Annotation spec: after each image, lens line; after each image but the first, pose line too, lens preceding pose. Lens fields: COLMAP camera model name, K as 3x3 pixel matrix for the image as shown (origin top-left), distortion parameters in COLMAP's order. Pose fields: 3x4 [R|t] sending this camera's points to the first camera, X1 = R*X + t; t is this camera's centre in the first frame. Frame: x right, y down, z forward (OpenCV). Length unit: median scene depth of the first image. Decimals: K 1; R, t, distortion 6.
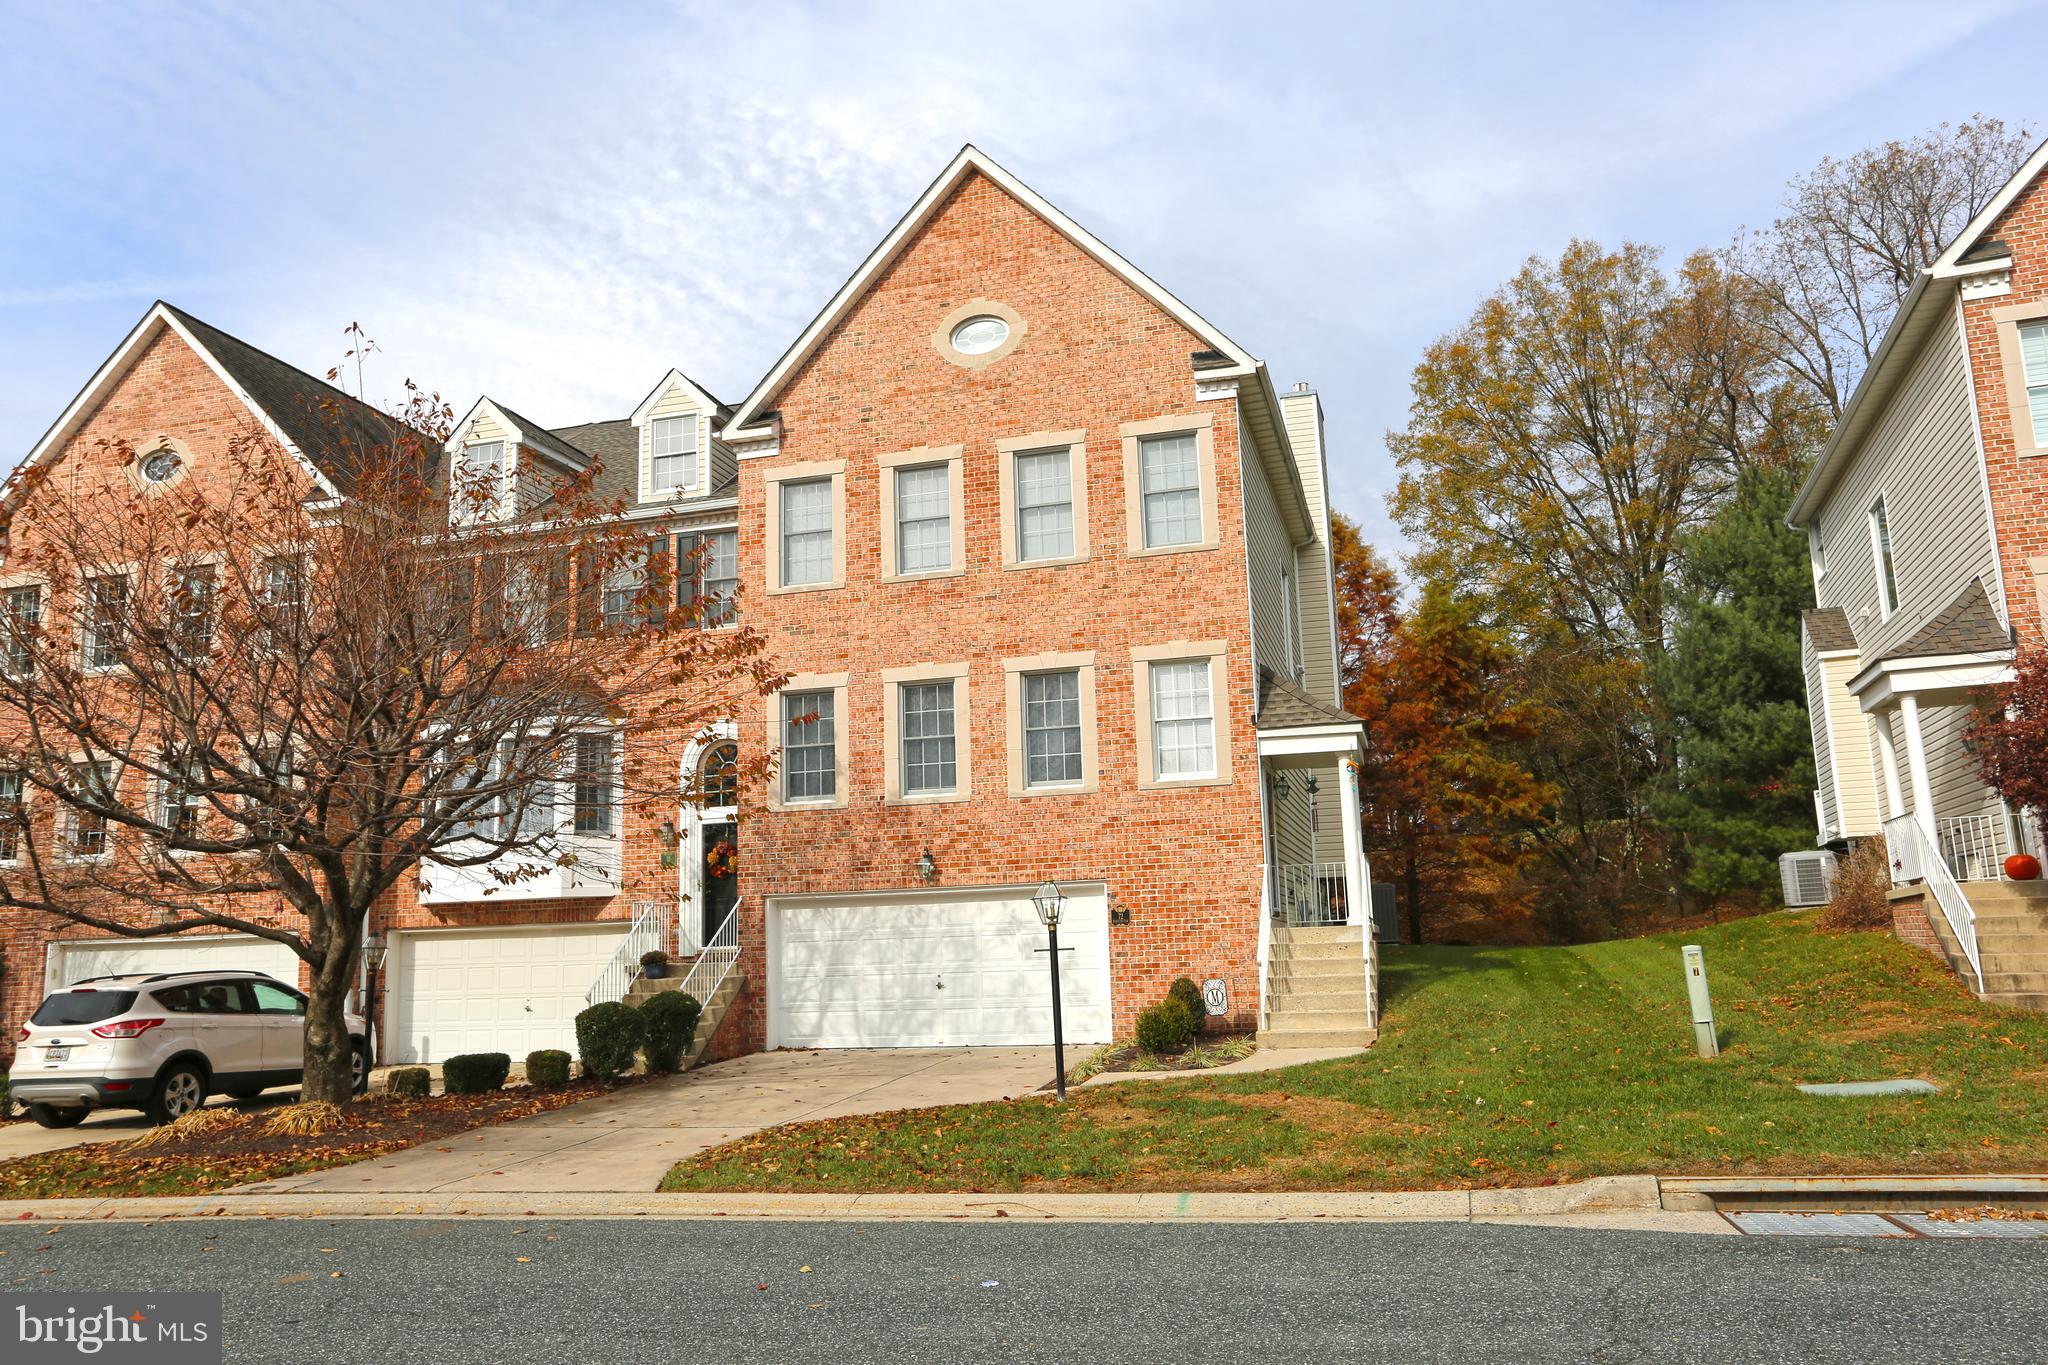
lens RADIAL K [[1547.4, 0, 1024.0], [0, 1547.4, 682.5], [0, 0, 1]] dist [-0.057527, 0.106990]
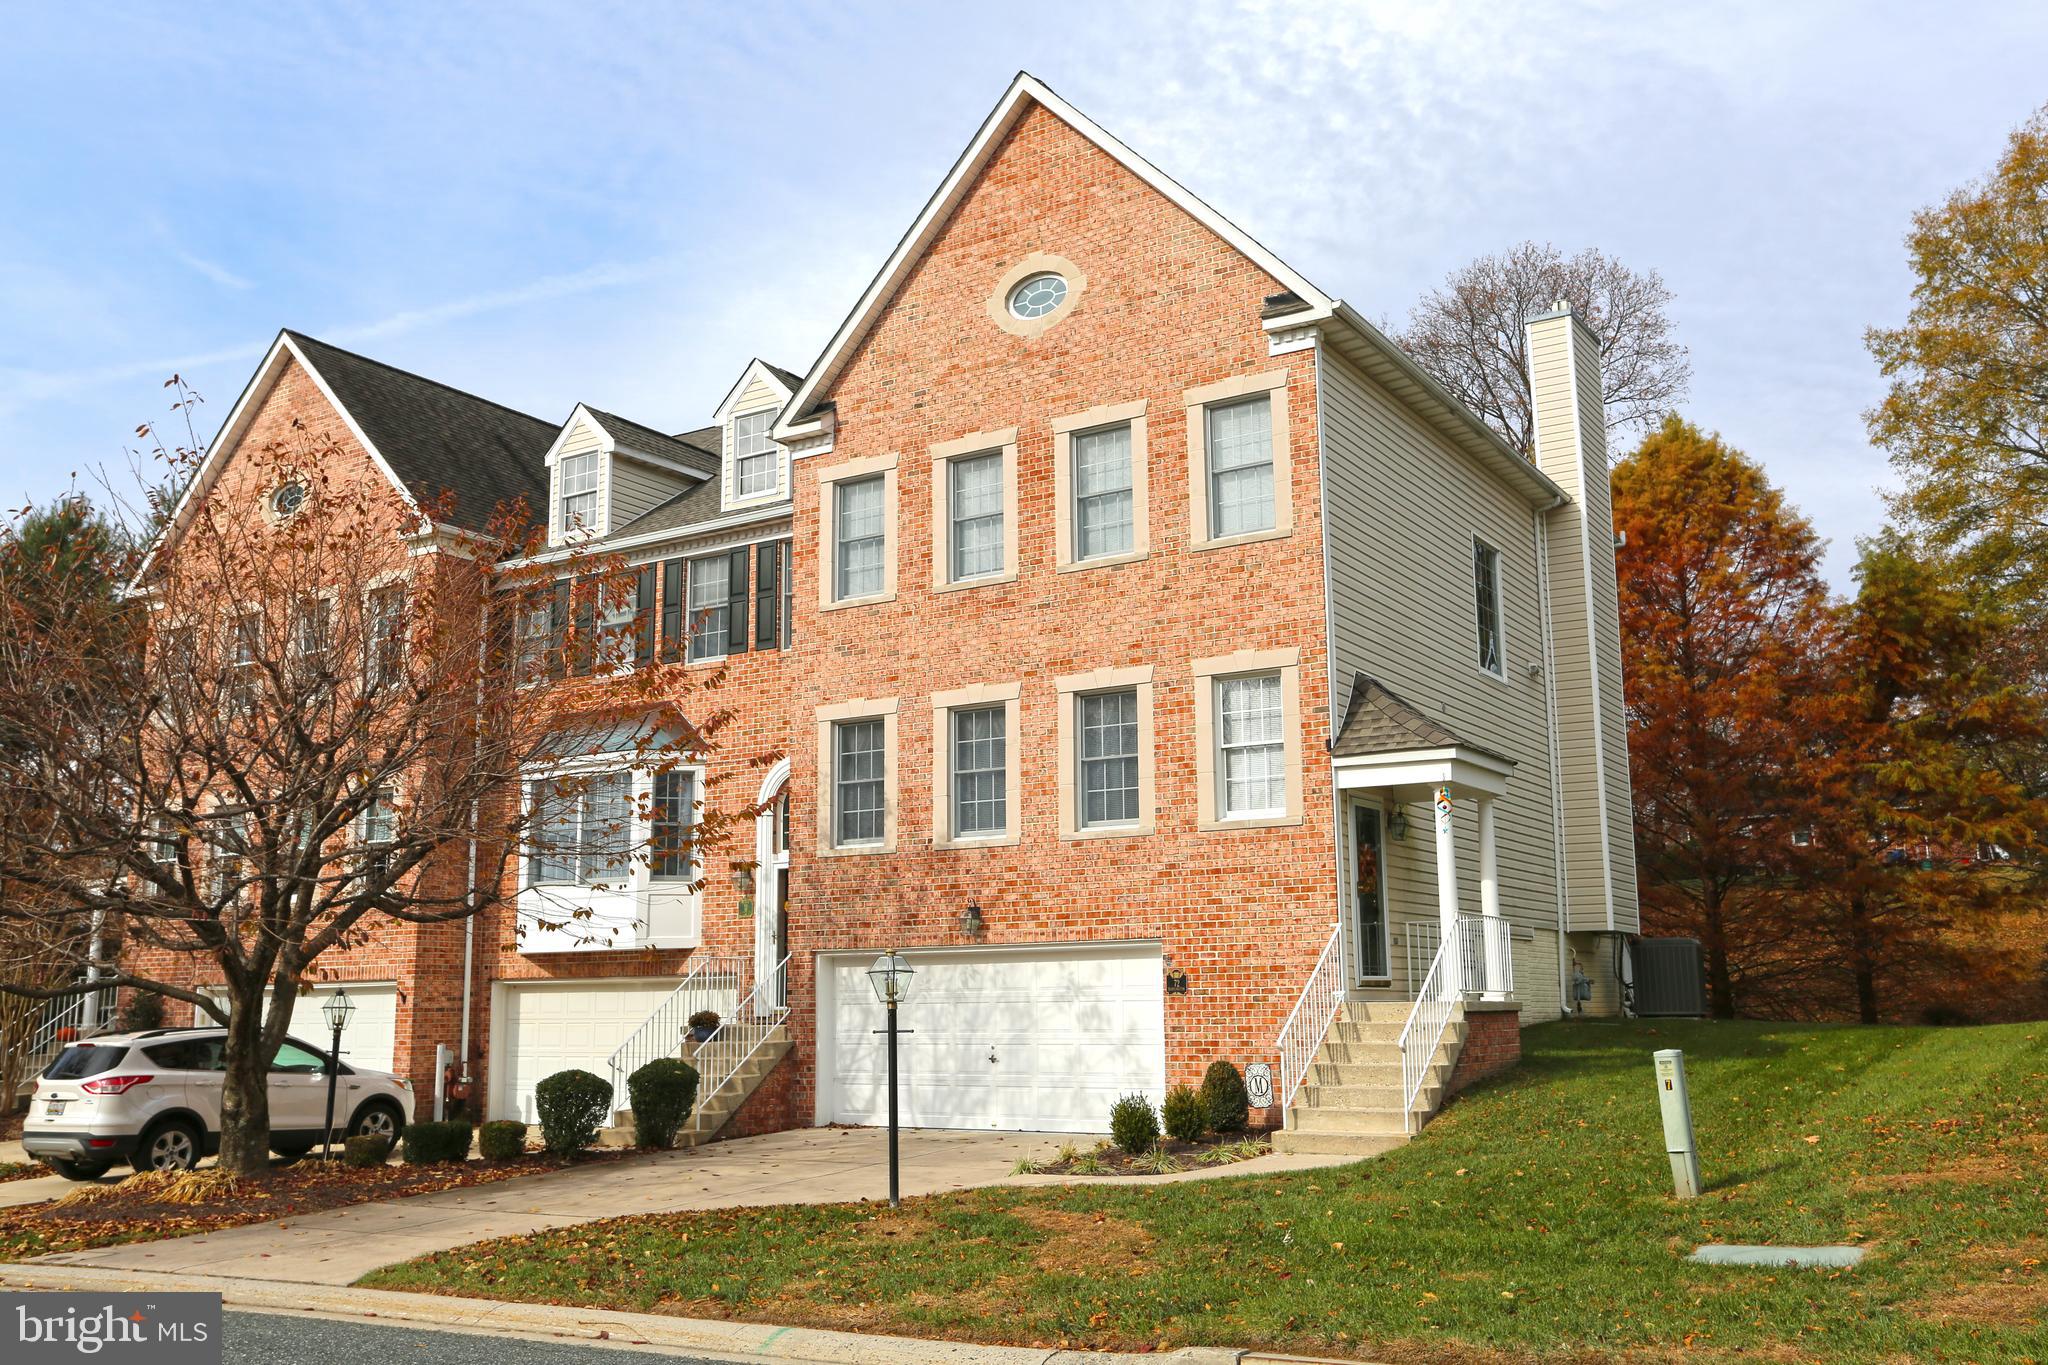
lens RADIAL K [[1849.5, 0, 996.7], [0, 1849.5, 683.1], [0, 0, 1]] dist [-0.025906, 0.130948]
pose [[0.954315, -0.030491, -0.297241, 0.255253], [0.032589, 0.999467, 0.002104, -0.015189], [0.297019, -0.011695, 0.954800, 0.017935]]
